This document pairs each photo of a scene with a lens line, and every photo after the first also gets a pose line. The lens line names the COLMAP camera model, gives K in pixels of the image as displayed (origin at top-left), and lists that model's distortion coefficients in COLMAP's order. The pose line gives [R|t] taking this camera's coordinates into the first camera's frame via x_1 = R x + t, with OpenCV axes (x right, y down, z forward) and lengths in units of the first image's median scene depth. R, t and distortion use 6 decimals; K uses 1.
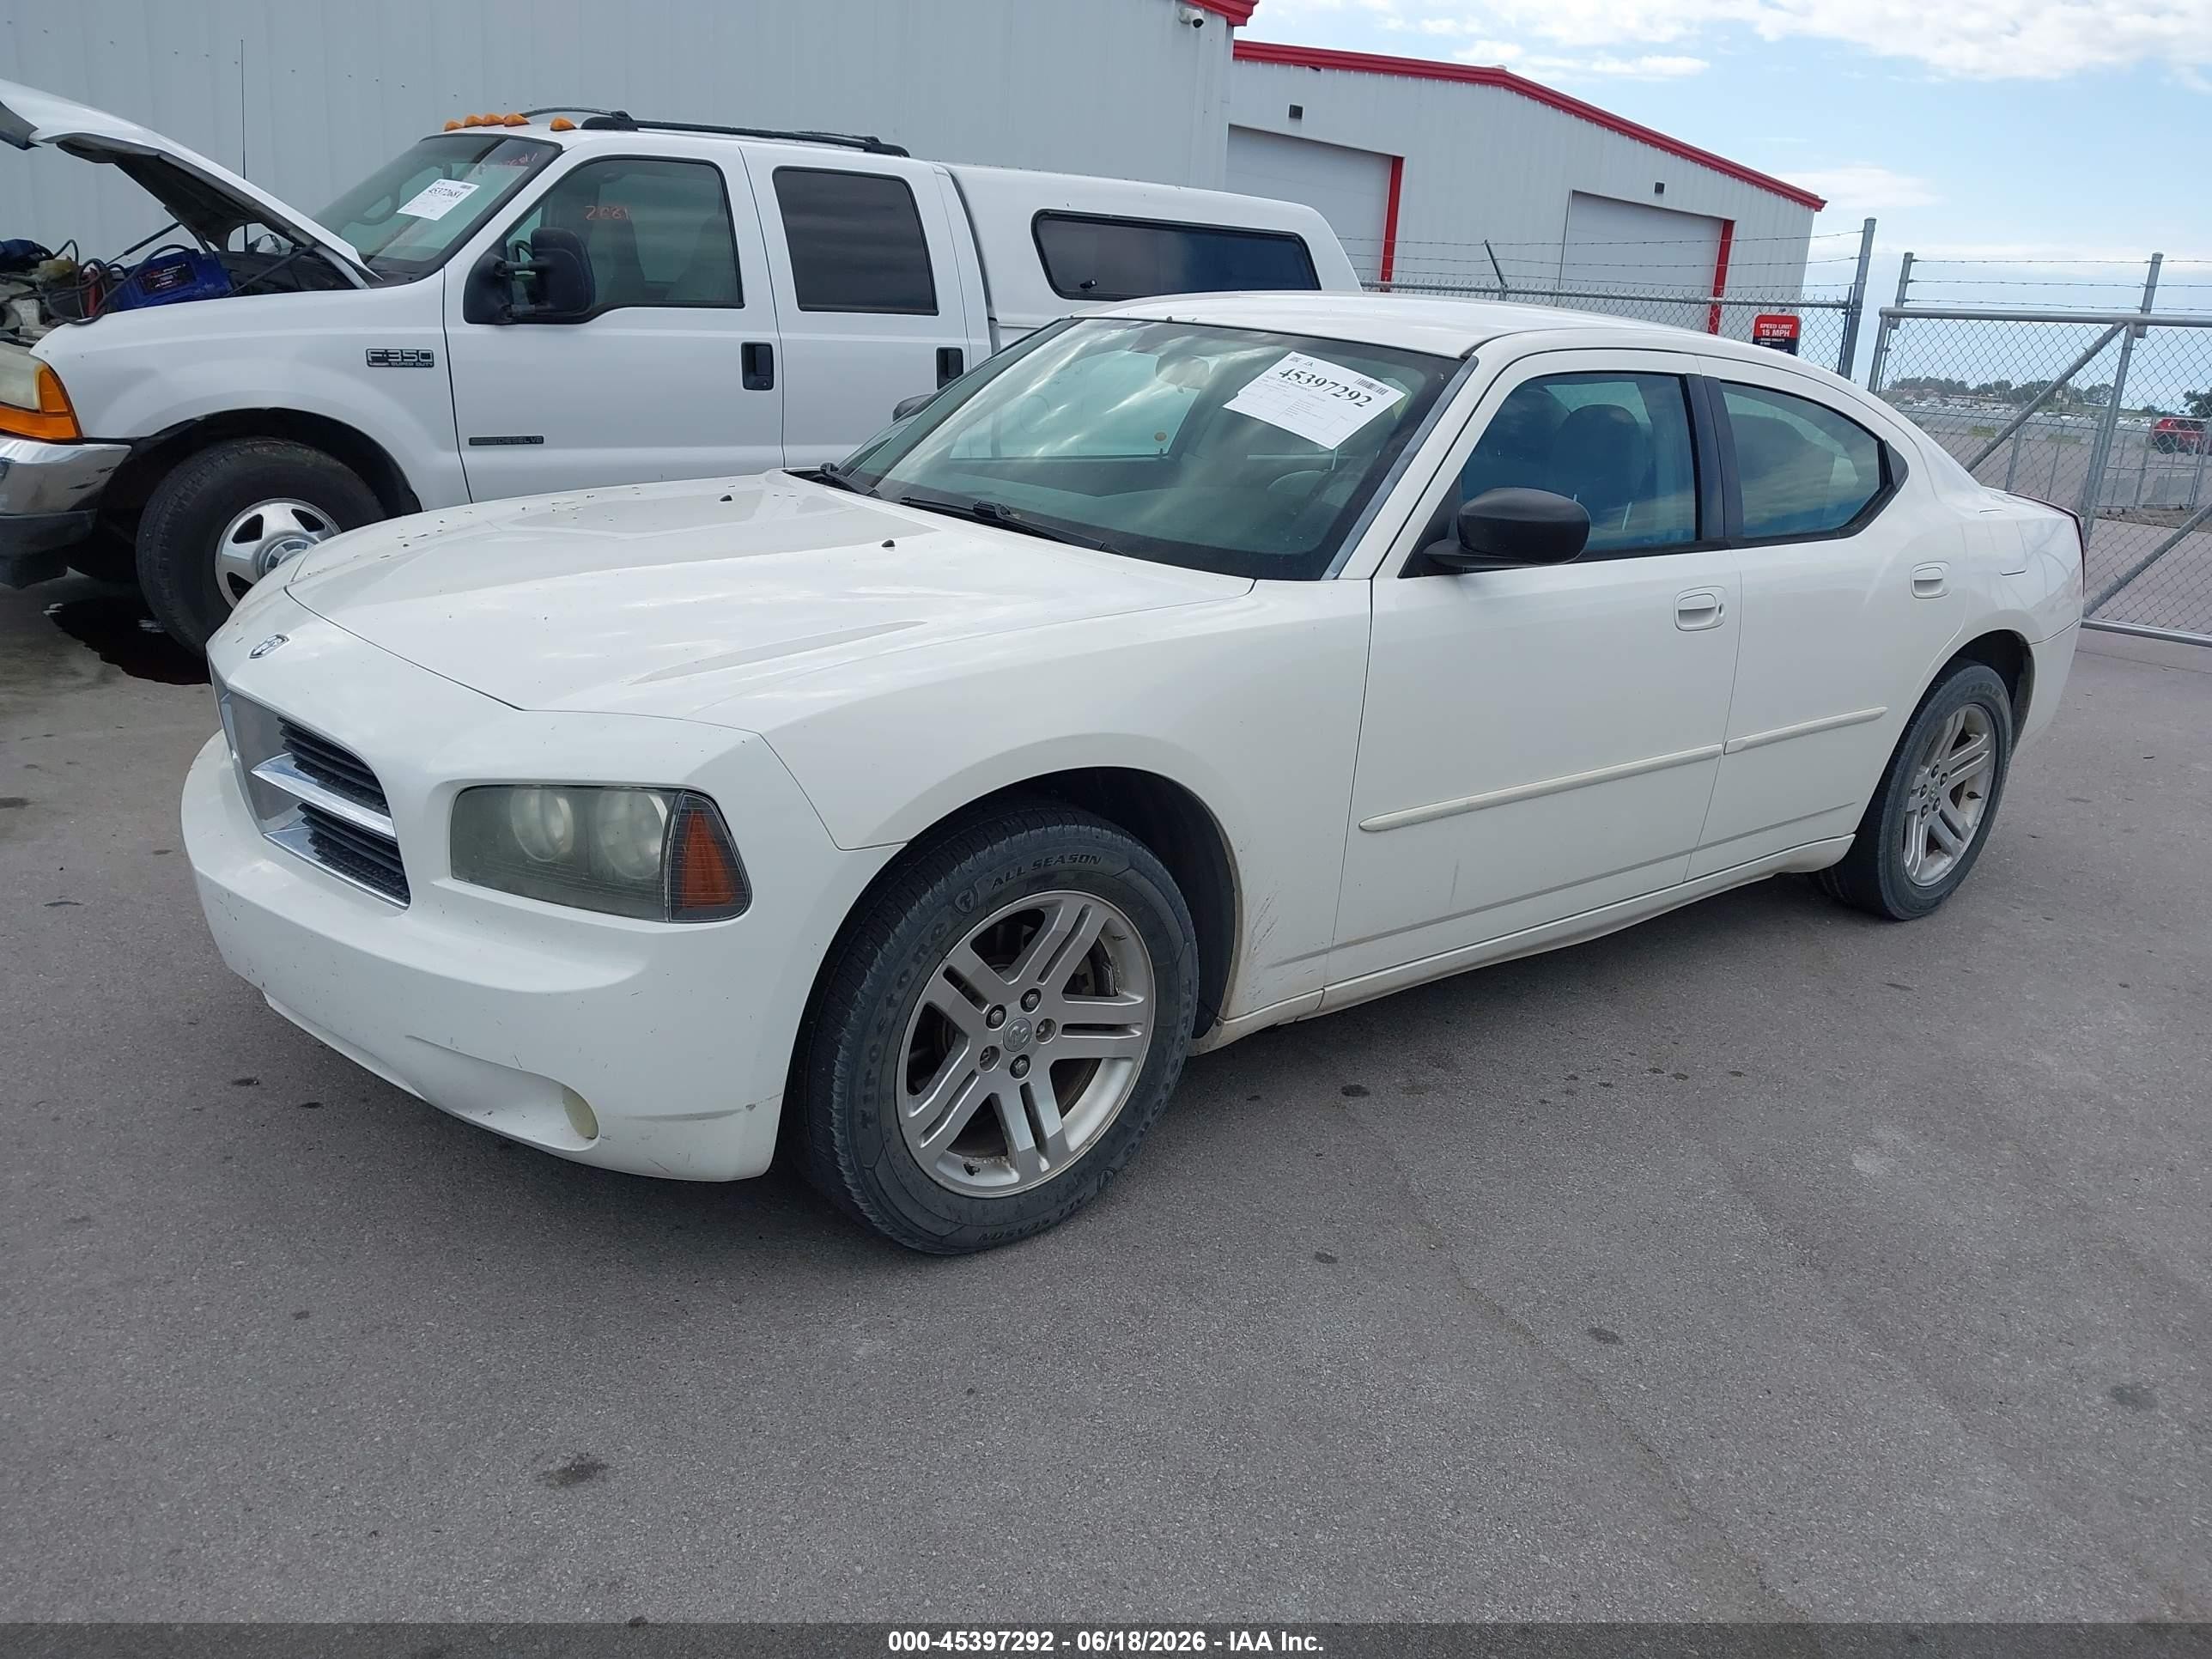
lens RADIAL K [[1757.8, 0, 1101.2], [0, 1757.8, 836.5], [0, 0, 1]] dist [0.018900, -0.011627]
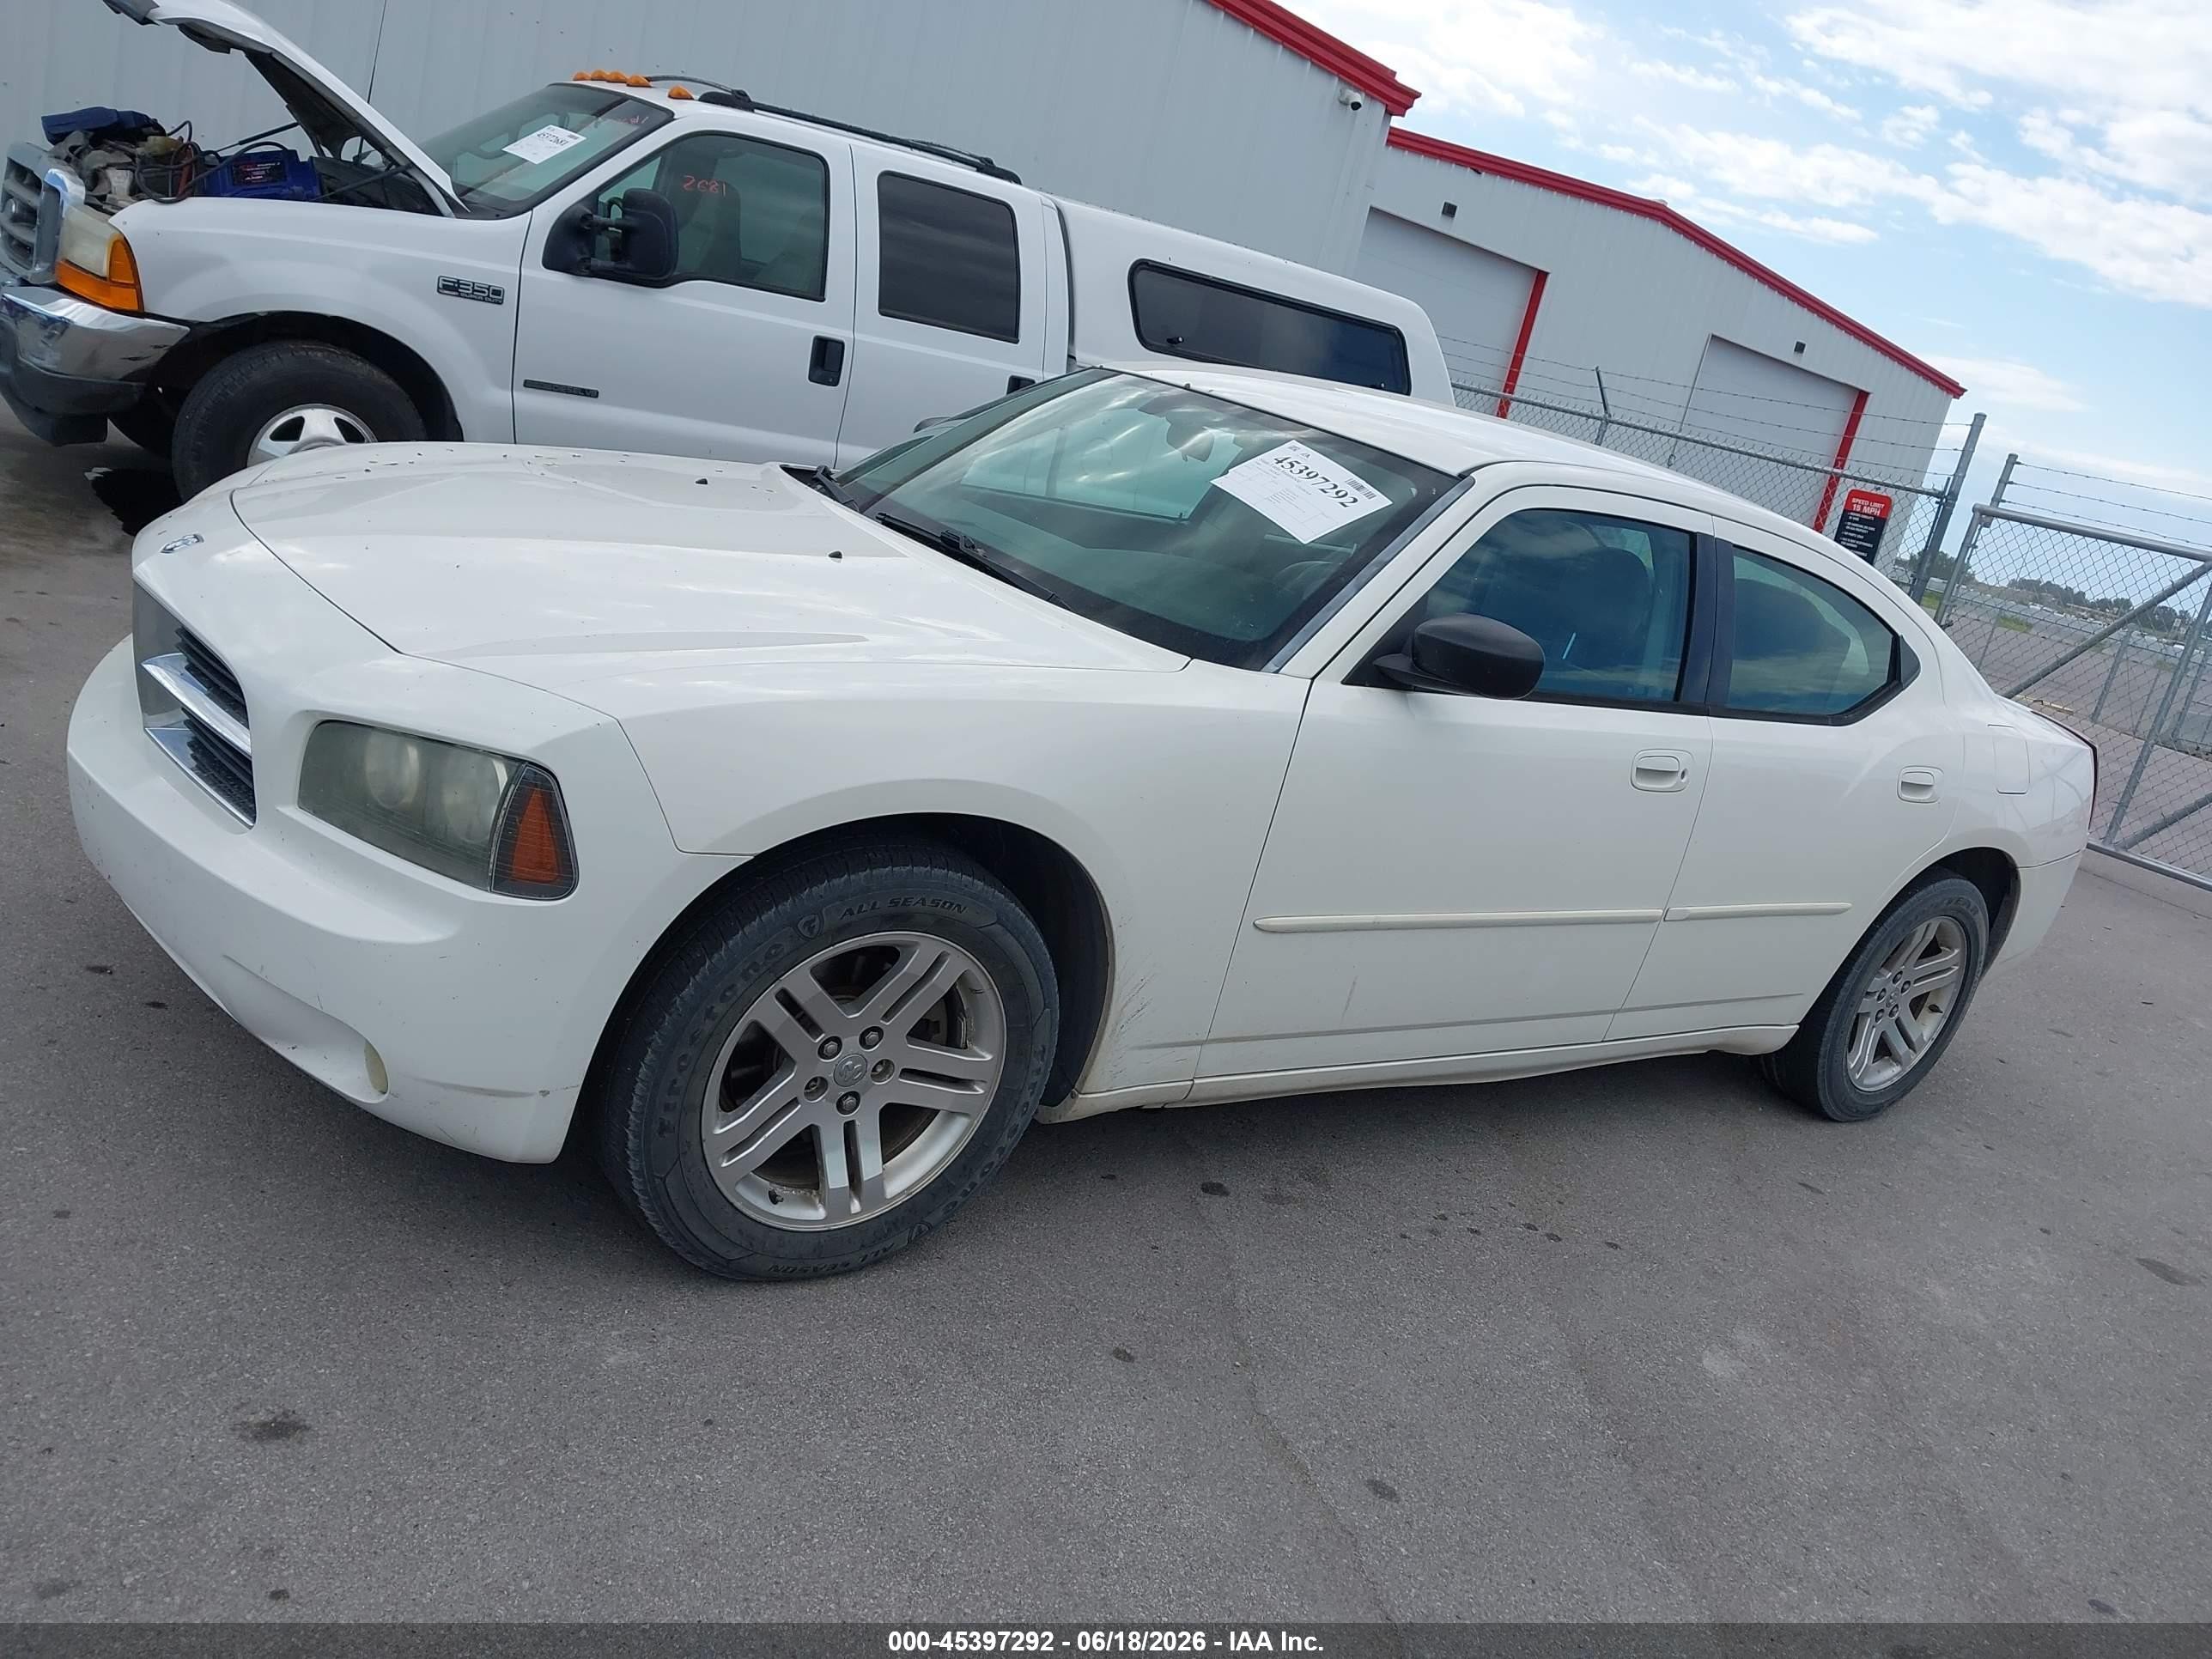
lens RADIAL K [[1757.8, 0, 1105.4], [0, 1757.8, 836.4], [0, 0, 1]] dist [0.018900, -0.011627]
pose [[0.982550, 0.183774, -0.028666, 0.062941], [-0.184422, 0.982603, -0.021880, -0.012853], [0.024146, 0.026785, 0.999350, 0.012955]]
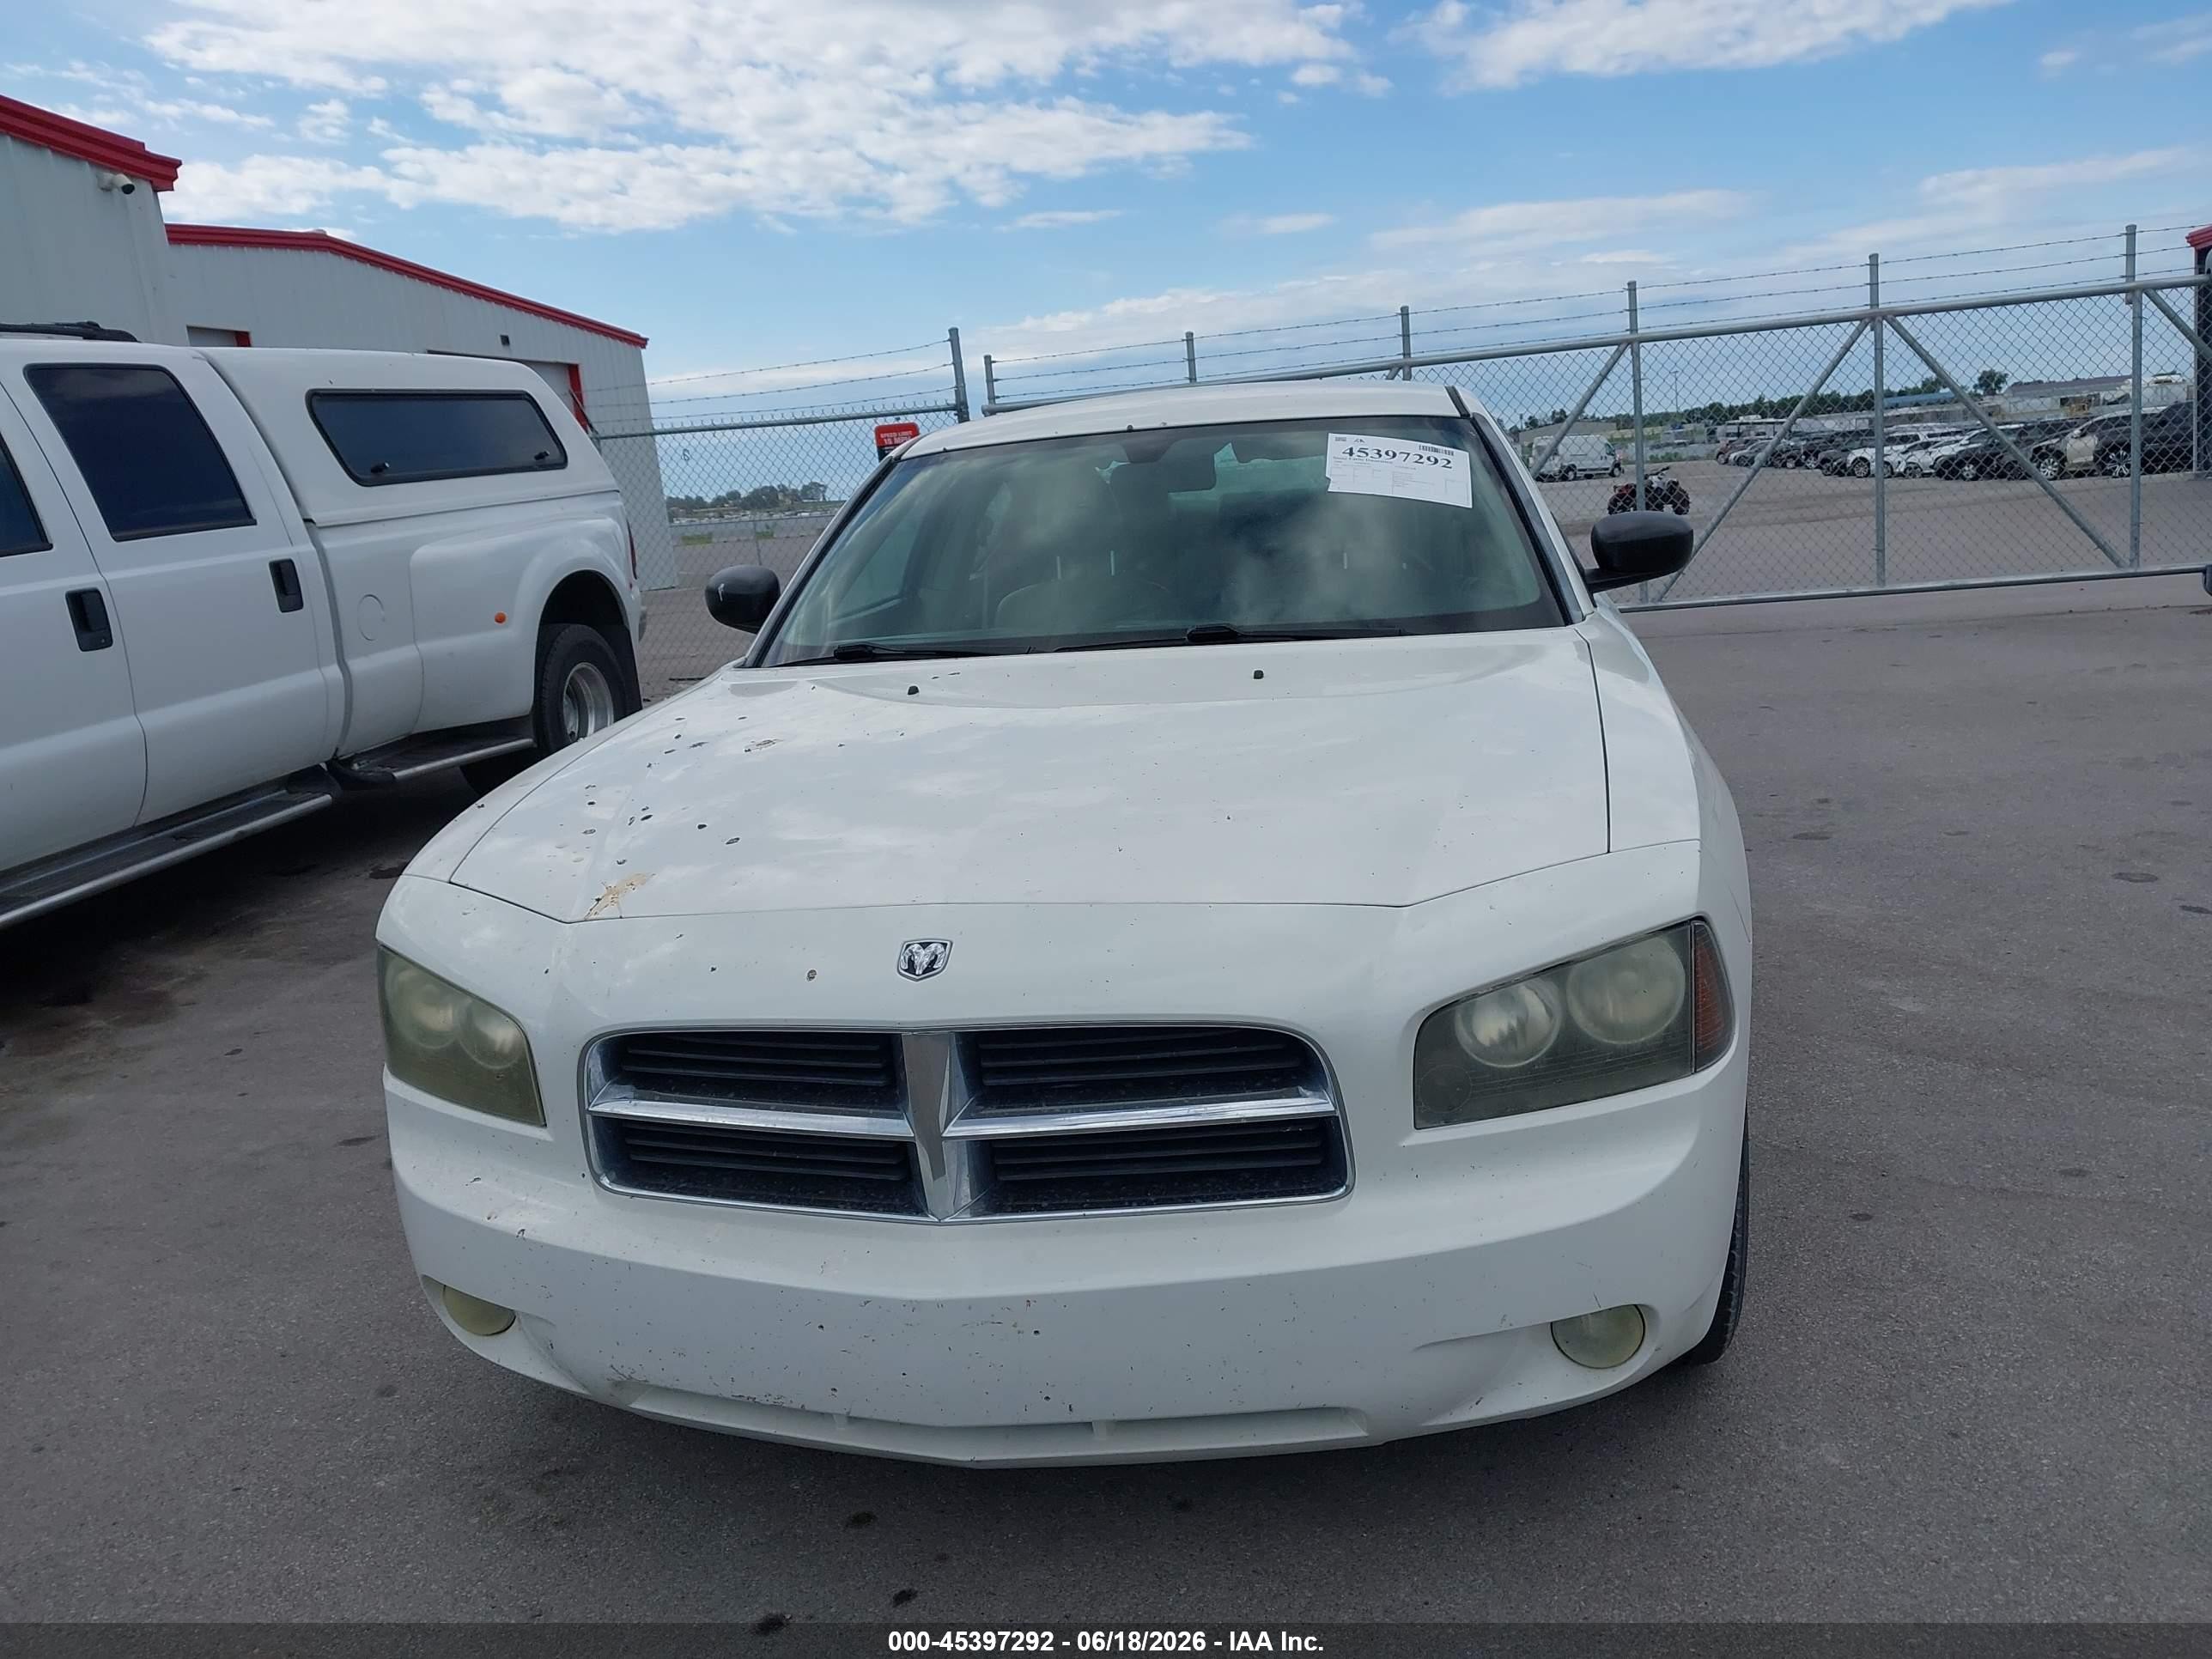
lens RADIAL K [[1757.8, 0, 1122.3], [0, 1757.8, 843.8], [0, 0, 1]] dist [0.018900, -0.011627]
pose [[0.764836, -0.262120, 0.588489, -0.525926], [0.306162, 0.951625, 0.025960, -0.093750], [-0.566826, 0.160318, 0.808088, 0.239012]]
